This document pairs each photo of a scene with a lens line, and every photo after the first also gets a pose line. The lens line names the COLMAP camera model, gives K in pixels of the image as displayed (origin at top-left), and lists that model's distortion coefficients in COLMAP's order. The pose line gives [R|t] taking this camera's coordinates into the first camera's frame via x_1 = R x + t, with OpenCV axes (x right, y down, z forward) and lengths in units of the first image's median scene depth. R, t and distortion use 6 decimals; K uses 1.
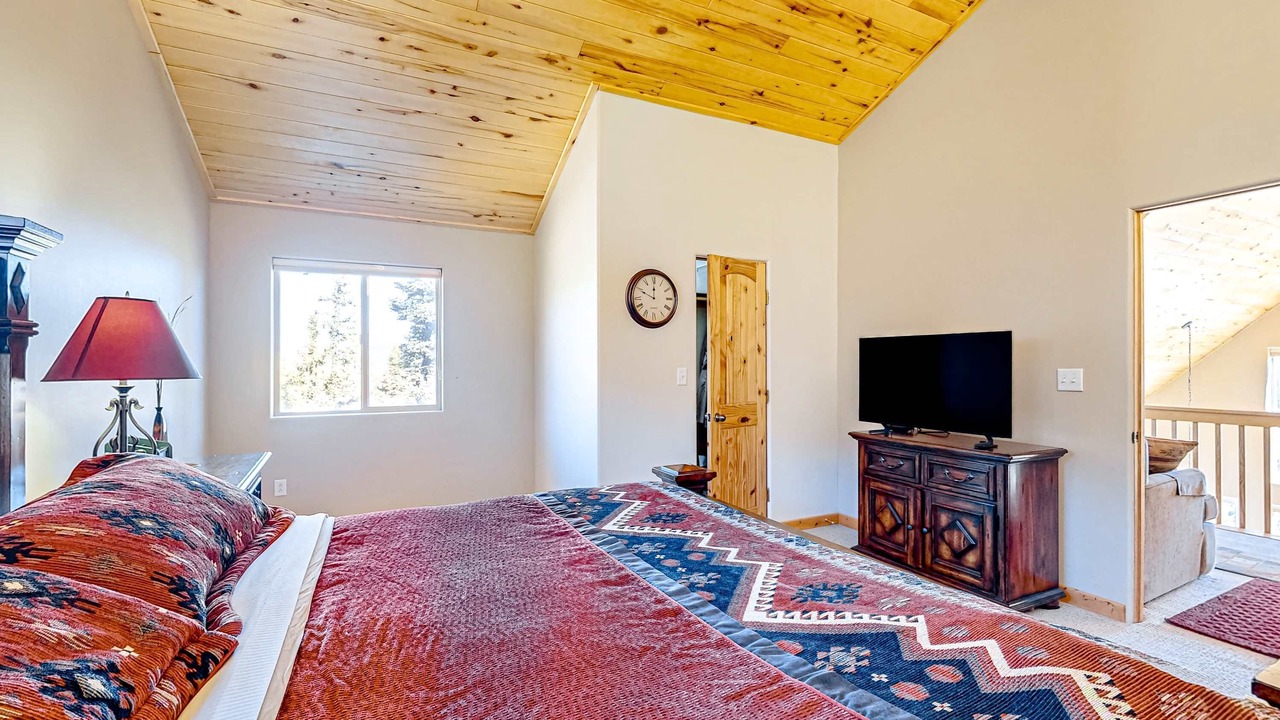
lens RADIAL K [[558.7, 0, 644.0], [0, 558.7, 363.3], [0, 0, 1]] dist [0.003805, -0.000782]
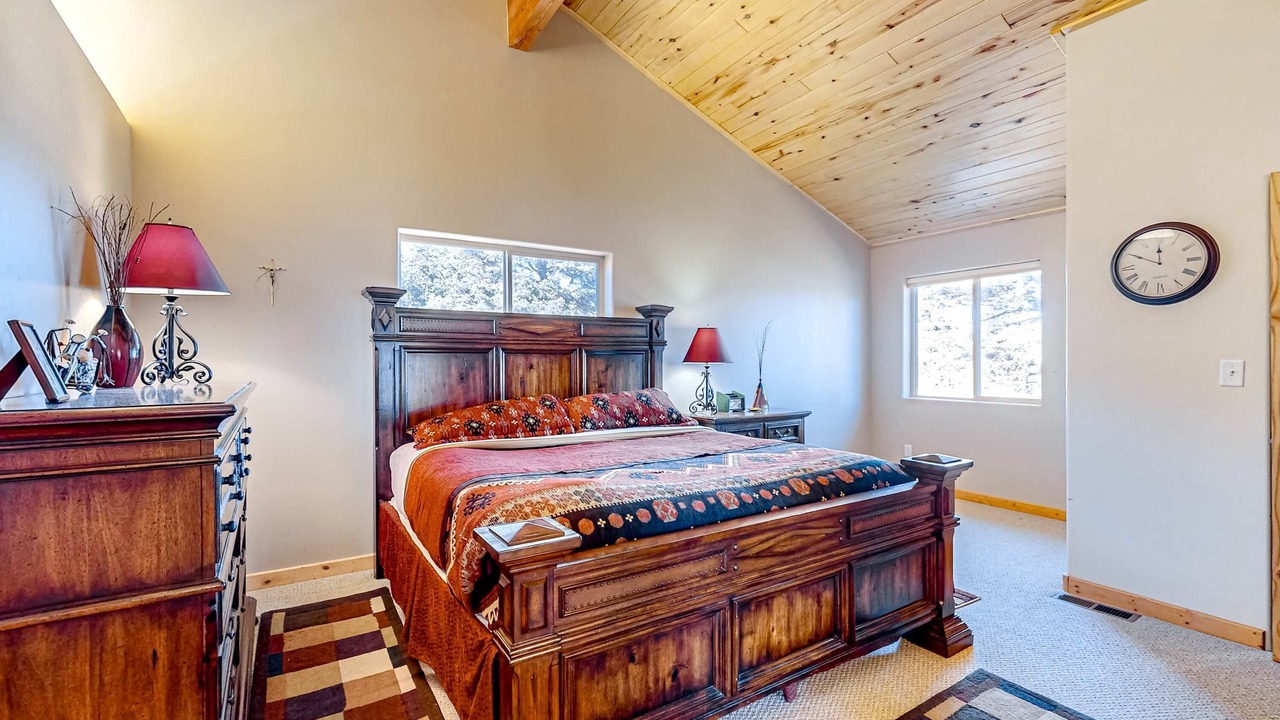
lens RADIAL K [[558.7, 0, 644.2], [0, 558.7, 360.6], [0, 0, 1]] dist [0.003805, -0.000782]
pose [[0.101242, -0.001025, -0.994861, 0.743528], [-0.000298, 0.999999, -0.001061, 0.012101], [0.994862, 0.000404, 0.101241, 0.287601]]
